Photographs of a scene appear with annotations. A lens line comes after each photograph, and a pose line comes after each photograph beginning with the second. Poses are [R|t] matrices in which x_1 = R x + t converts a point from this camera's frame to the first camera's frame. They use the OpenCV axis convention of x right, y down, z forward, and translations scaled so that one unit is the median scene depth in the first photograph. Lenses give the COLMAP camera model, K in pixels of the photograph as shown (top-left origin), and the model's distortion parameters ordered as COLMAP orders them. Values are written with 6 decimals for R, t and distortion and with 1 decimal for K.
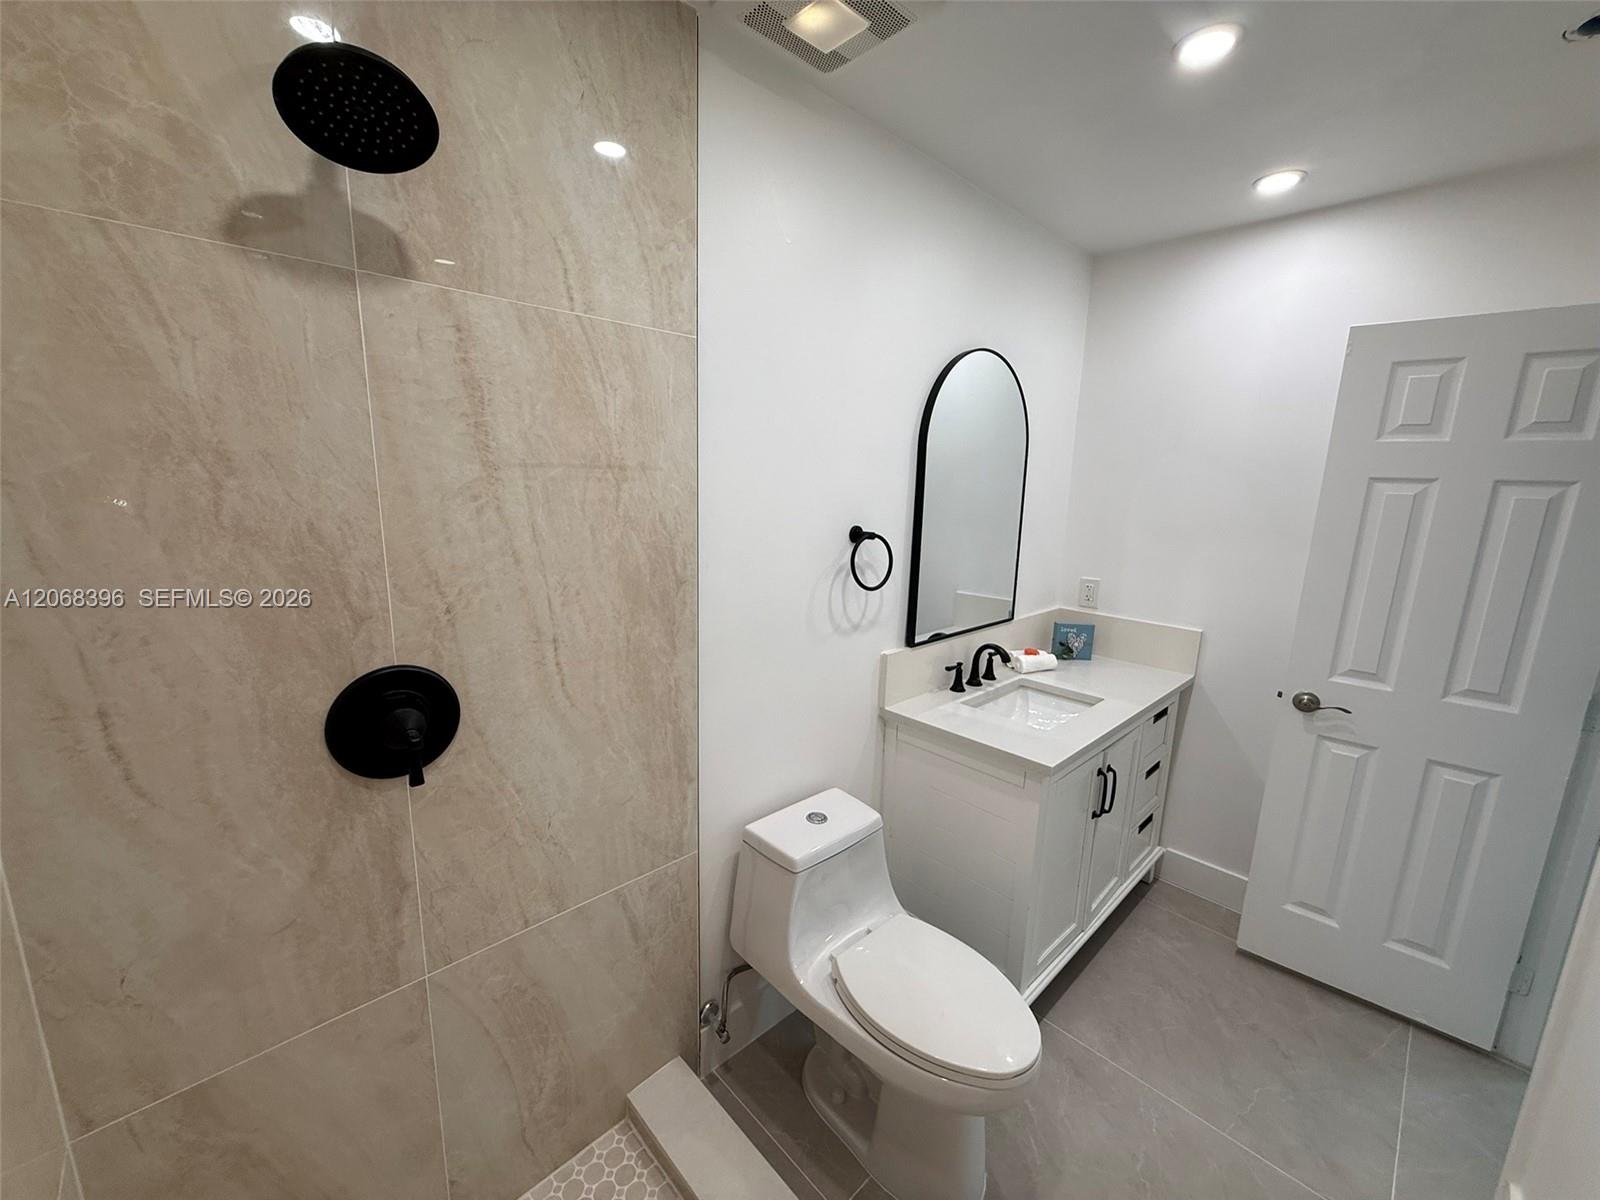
lens RADIAL K [[634.9, 0, 799.8], [0, 634.9, 606.1], [0, 0, 1]] dist [0.000609, -0.000011]
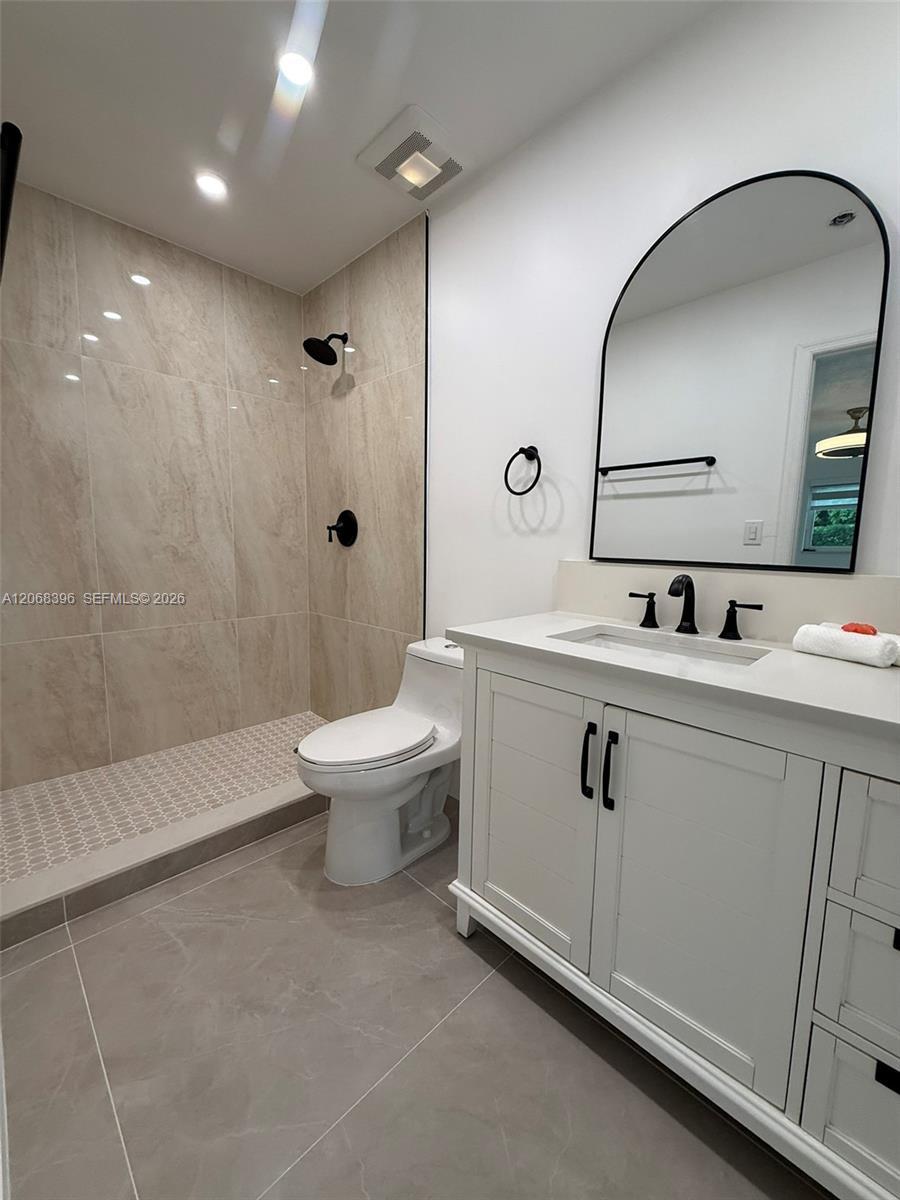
lens RADIAL K [[476.1, 0, 450.4], [0, 476.1, 601.8], [0, 0, 1]] dist [0.000609, -0.000011]
pose [[0.030038, 0.100209, -0.994513, 1.039515], [-0.218280, 0.971605, 0.091308, 0.120858], [0.975424, 0.214340, 0.051058, 0.846749]]
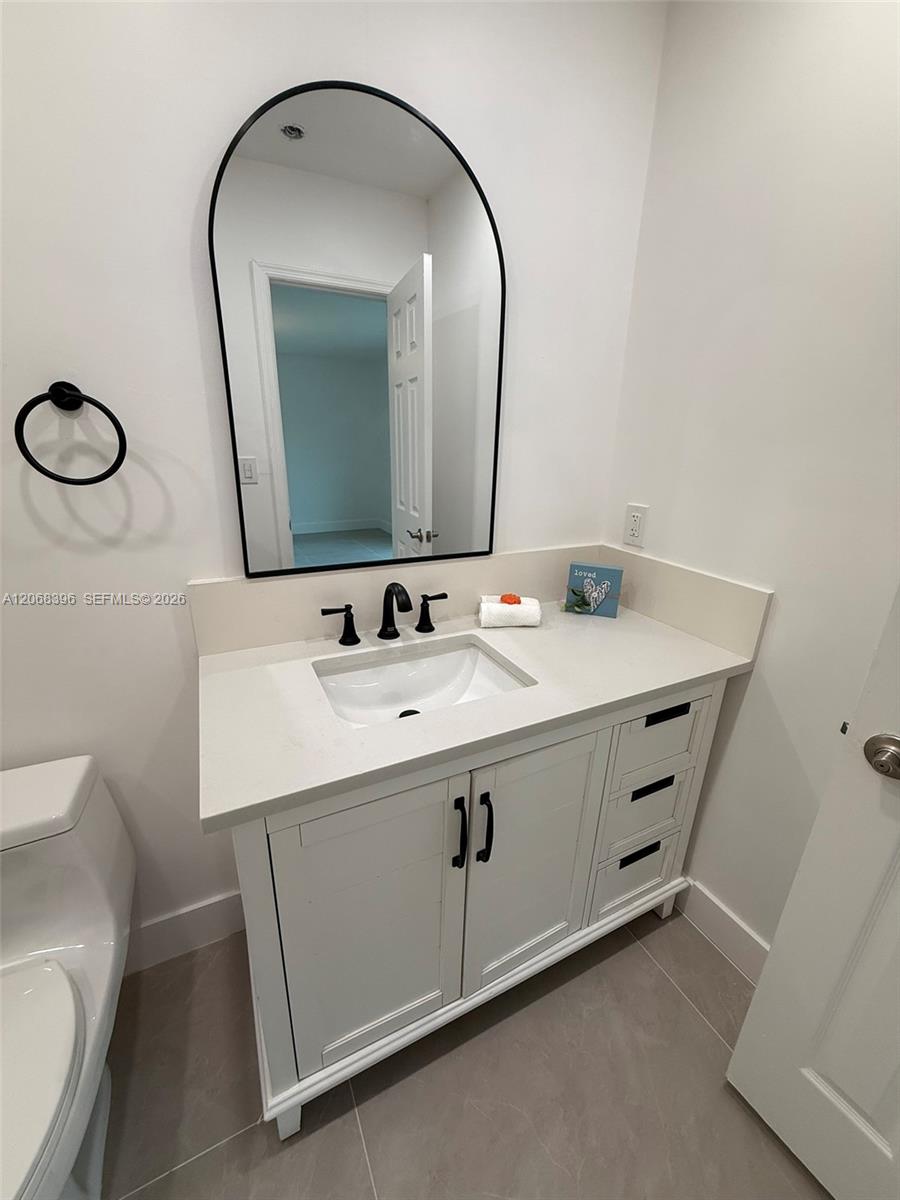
lens RADIAL K [[476.1, 0, 453.1], [0, 476.1, 598.4], [0, 0, 1]] dist [0.000609, -0.000011]
pose [[0.956428, 0.096444, -0.275578, 0.614747], [-0.060727, 0.988937, 0.135338, 0.000904], [0.285582, -0.112706, 0.951704, 0.617392]]
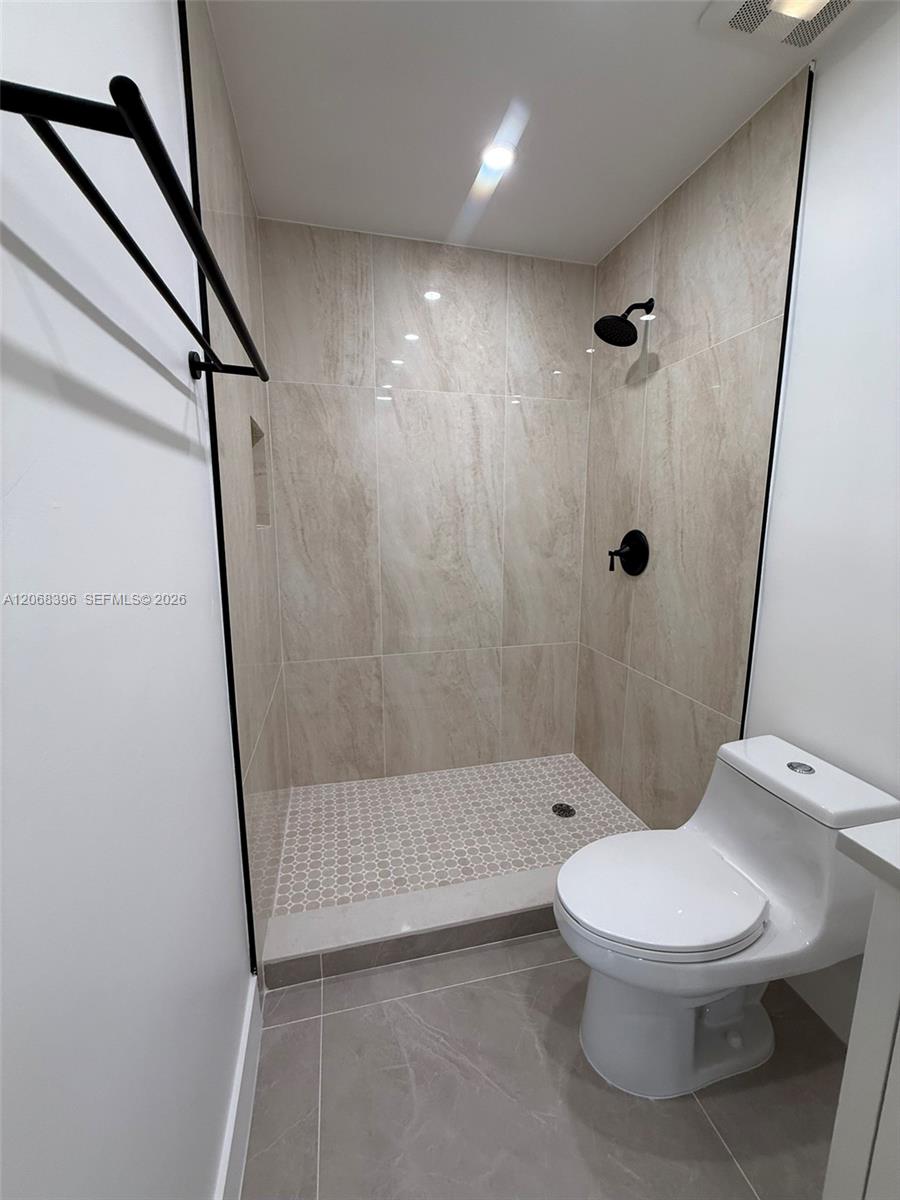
lens RADIAL K [[476.1, 0, 455.1], [0, 476.1, 599.3], [0, 0, 1]] dist [0.000609, -0.000011]
pose [[-0.490438, 0.123195, -0.862724, 0.791839], [-0.188184, 0.951631, 0.242869, 0.018447], [0.850915, 0.281463, -0.443533, 0.743809]]
